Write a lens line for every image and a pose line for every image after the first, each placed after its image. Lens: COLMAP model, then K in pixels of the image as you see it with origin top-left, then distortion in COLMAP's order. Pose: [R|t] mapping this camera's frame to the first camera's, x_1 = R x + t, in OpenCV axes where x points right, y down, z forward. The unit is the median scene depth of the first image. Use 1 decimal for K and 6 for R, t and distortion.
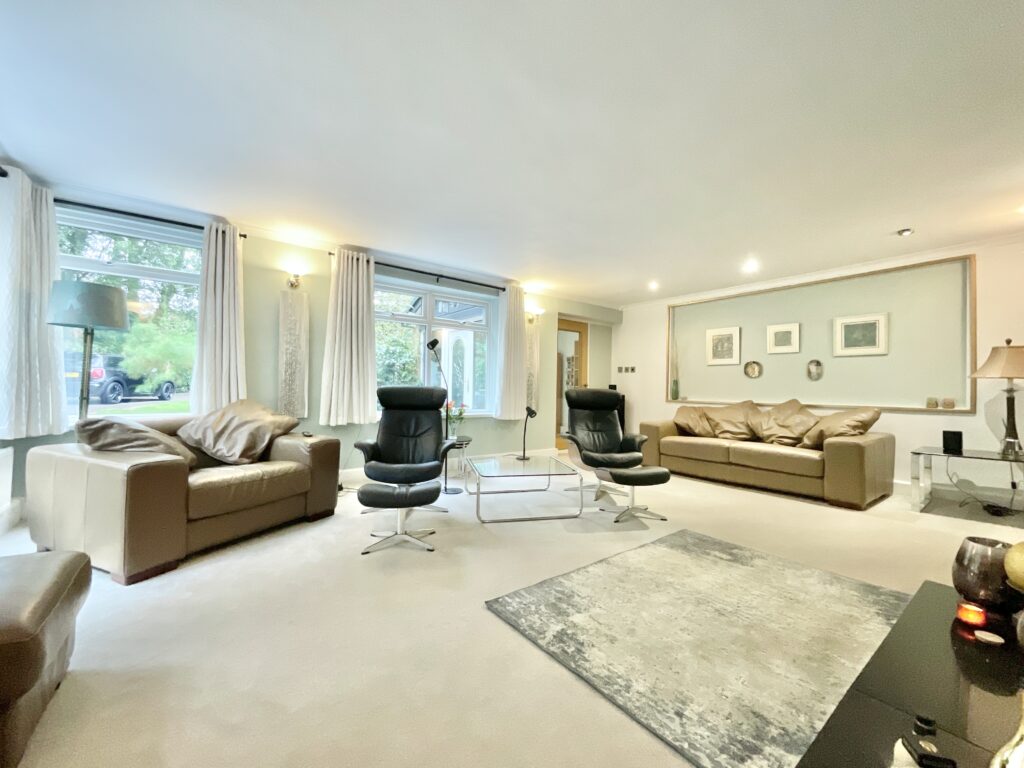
lens RADIAL K [[420.3, 0, 504.1], [0, 420.3, 385.0], [0, 0, 1]] dist [-0.001173, 0.000110]
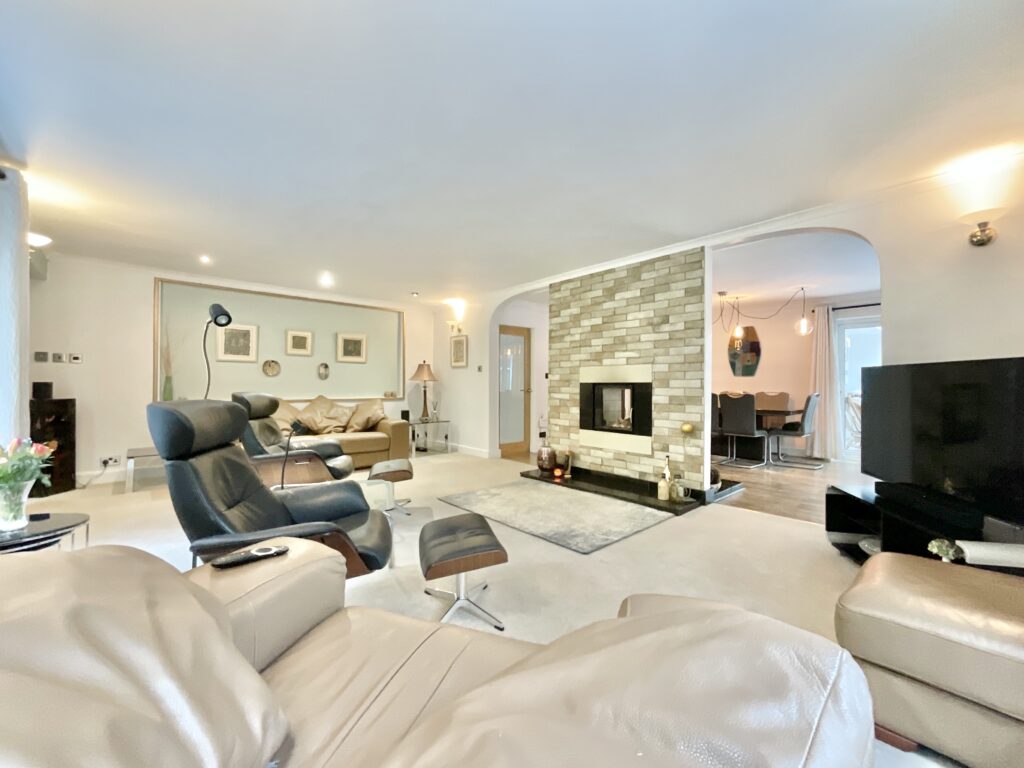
lens RADIAL K [[420.3, 0, 504.1], [0, 420.3, 385.0], [0, 0, 1]] dist [-0.001173, 0.000110]
pose [[-0.086747, -0.006361, 0.996210, -0.562668], [-0.006897, 0.999959, 0.005784, -0.006146], [-0.996207, -0.006369, -0.086787, 0.578412]]
